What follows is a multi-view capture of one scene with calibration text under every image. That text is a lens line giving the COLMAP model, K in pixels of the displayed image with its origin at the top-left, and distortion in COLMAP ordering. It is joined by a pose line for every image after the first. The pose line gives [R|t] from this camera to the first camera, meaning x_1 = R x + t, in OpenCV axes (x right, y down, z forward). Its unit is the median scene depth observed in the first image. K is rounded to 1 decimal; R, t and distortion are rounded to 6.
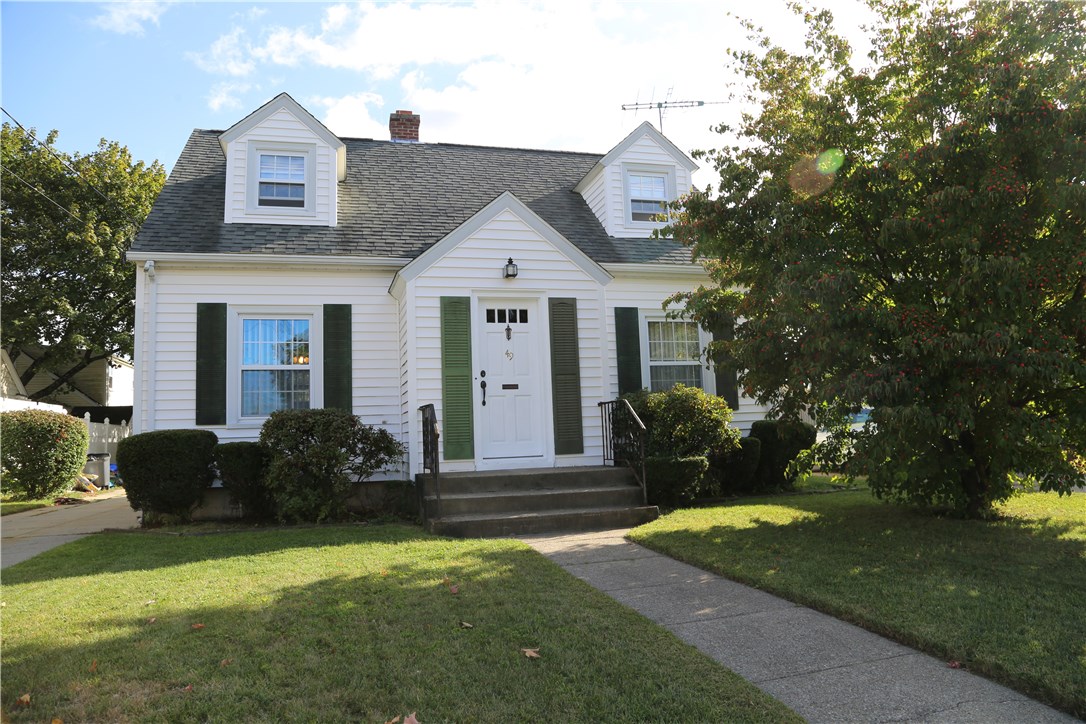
lens RADIAL K [[730.5, 0, 540.2], [0, 730.5, 354.9], [0, 0, 1]] dist [-0.083248, 0.024681]
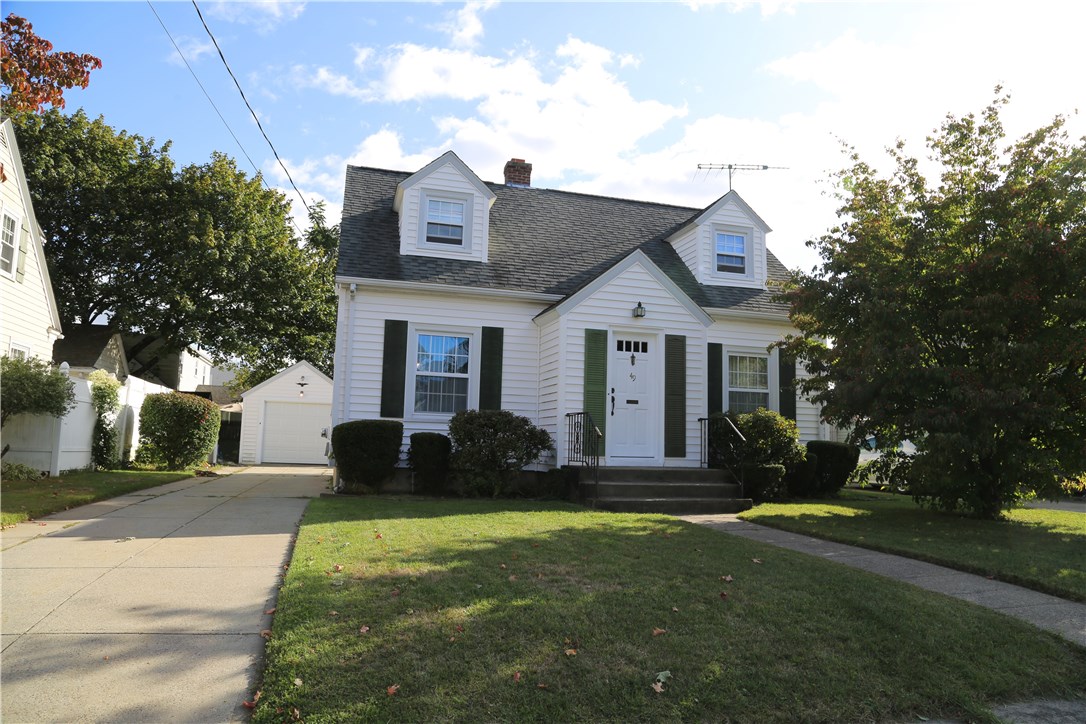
lens RADIAL K [[730.5, 0, 545.8], [0, 730.5, 358.6], [0, 0, 1]] dist [-0.083248, 0.024681]
pose [[0.997870, 0.064712, 0.008210, -0.209758], [-0.064640, 0.997870, -0.008736, -0.011177], [-0.008758, 0.008187, 0.999928, -0.280628]]
